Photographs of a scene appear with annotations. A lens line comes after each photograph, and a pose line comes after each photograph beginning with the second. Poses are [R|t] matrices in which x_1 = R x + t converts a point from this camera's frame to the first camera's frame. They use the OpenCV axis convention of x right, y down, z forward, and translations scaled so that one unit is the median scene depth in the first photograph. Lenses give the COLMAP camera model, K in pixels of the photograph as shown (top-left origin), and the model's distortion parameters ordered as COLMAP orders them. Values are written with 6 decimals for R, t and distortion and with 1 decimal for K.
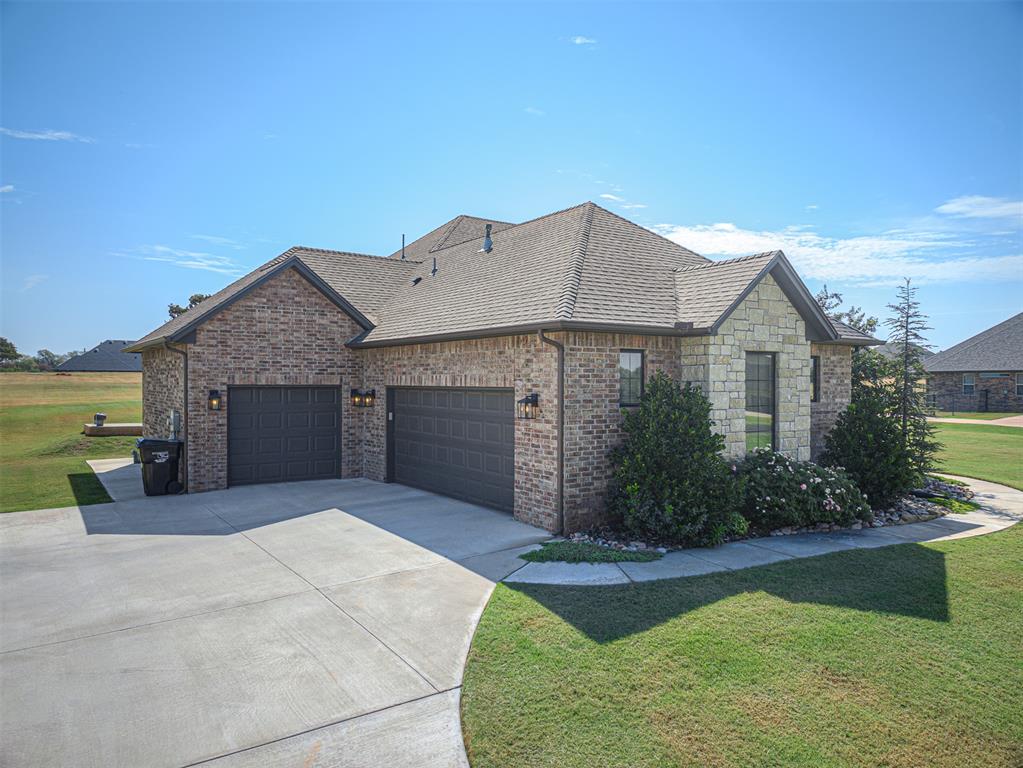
lens RADIAL K [[698.2, 0, 511.5], [0, 698.2, 384.0], [0, 0, 1]] dist [0.043754, -0.046863]
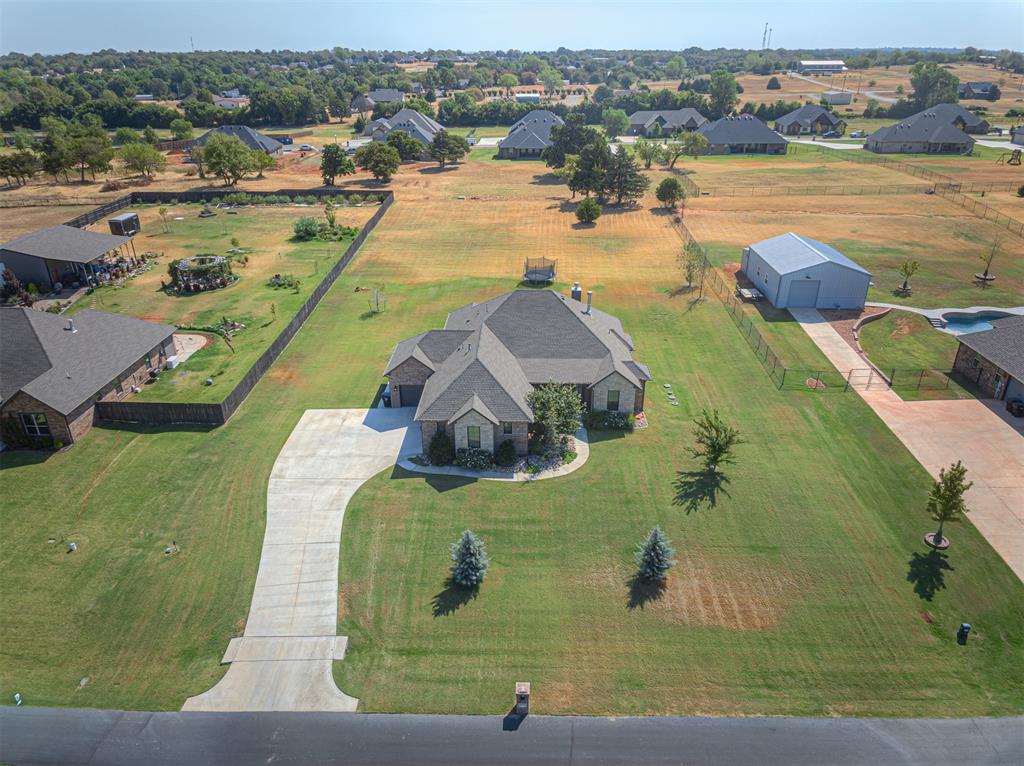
lens RADIAL K [[698.9, 0, 512.0], [0, 698.9, 383.0], [0, 0, 1]] dist [0.043754, -0.046863]
pose [[0.804521, 0.254172, -0.536789, 2.720708], [-0.000806, 0.904267, 0.426966, -2.068487], [0.593924, -0.343070, 0.727707, -1.825400]]
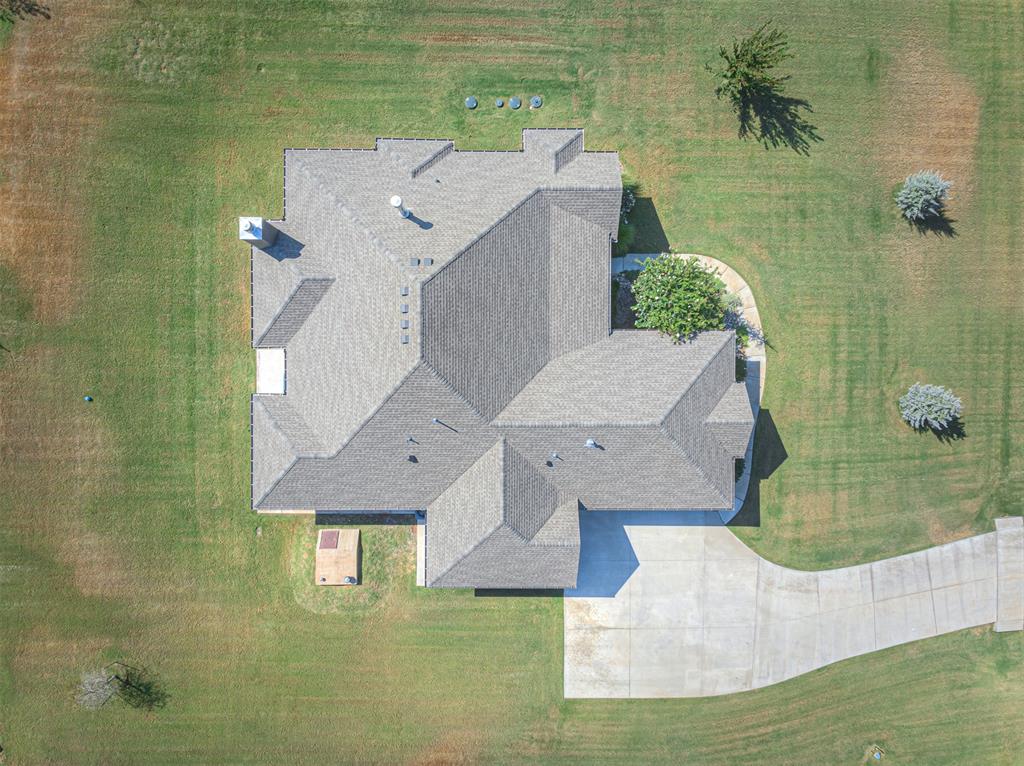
lens RADIAL K [[698.9, 0, 512.0], [0, 698.9, 383.0], [0, 0, 1]] dist [0.043754, -0.046863]
pose [[0.571127, -0.820859, -0.001930, -0.027227], [-0.011677, -0.010475, 0.999877, -2.862681], [-0.820778, -0.571035, -0.015568, 1.859409]]
